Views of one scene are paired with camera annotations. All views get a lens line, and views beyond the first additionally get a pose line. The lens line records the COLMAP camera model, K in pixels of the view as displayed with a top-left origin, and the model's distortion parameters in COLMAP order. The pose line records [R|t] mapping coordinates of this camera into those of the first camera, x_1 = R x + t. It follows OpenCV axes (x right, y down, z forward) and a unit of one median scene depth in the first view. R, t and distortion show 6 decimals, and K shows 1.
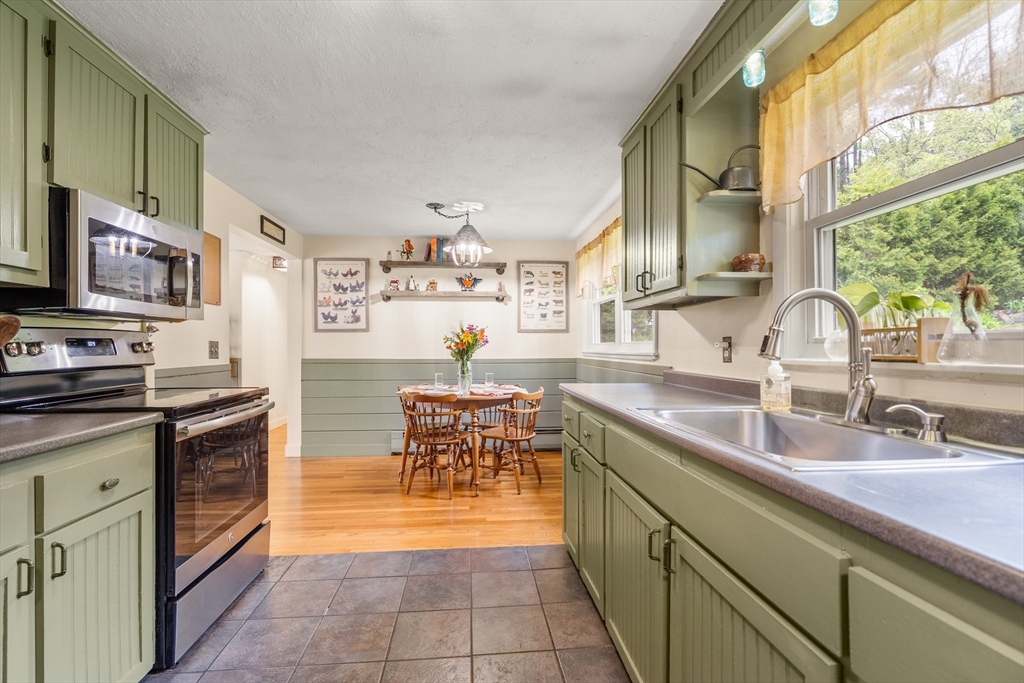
lens RADIAL K [[462.5, 0, 510.1], [0, 462.5, 339.5], [0, 0, 1]] dist [-0.000389, 0.001263]
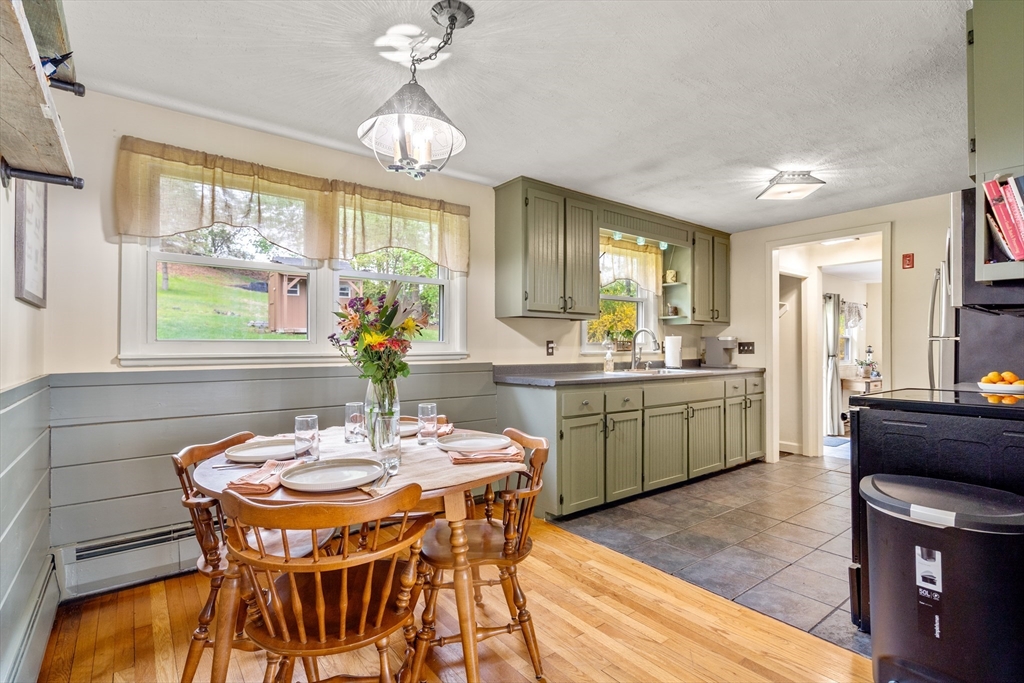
lens RADIAL K [[489.7, 0, 508.9], [0, 489.7, 347.2], [0, 0, 1]] dist [-0.002002, 0.000650]
pose [[-0.539988, 0.005777, 0.841653, -0.894926], [-0.005240, 0.999934, -0.010225, 0.034534], [-0.841656, -0.009932, -0.539922, 1.911369]]
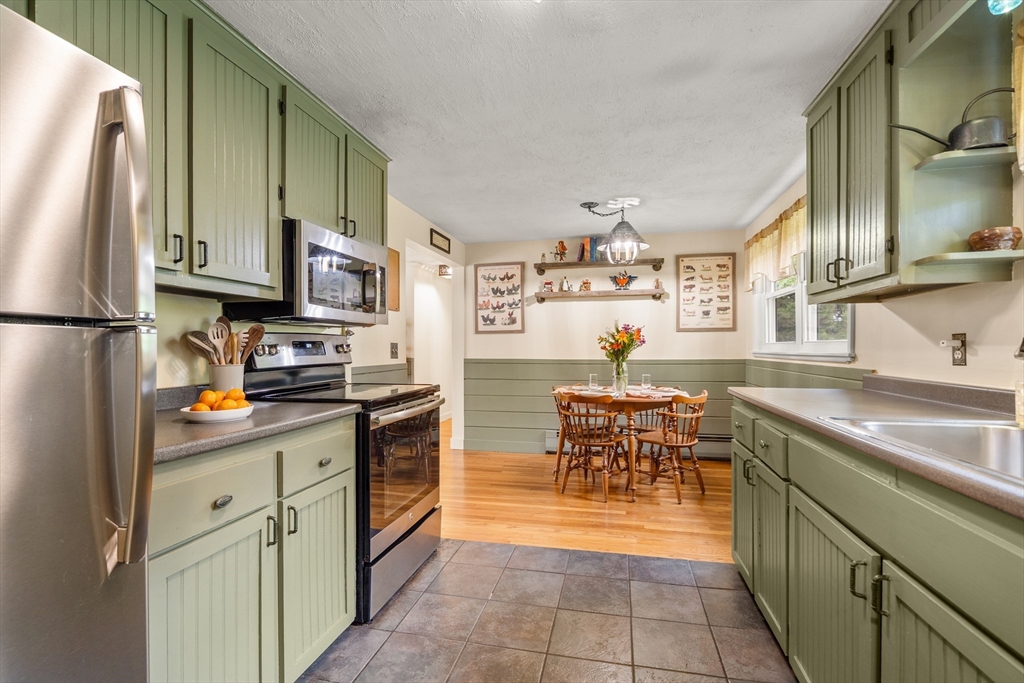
lens RADIAL K [[467.3, 0, 510.5], [0, 467.3, 341.8], [0, 0, 1]] dist [-0.001111, 0.001198]
pose [[0.952428, -0.006938, -0.304684, -0.021361], [0.008146, 0.999963, 0.002695, -0.000005], [0.304654, -0.005048, 0.952450, -0.006932]]
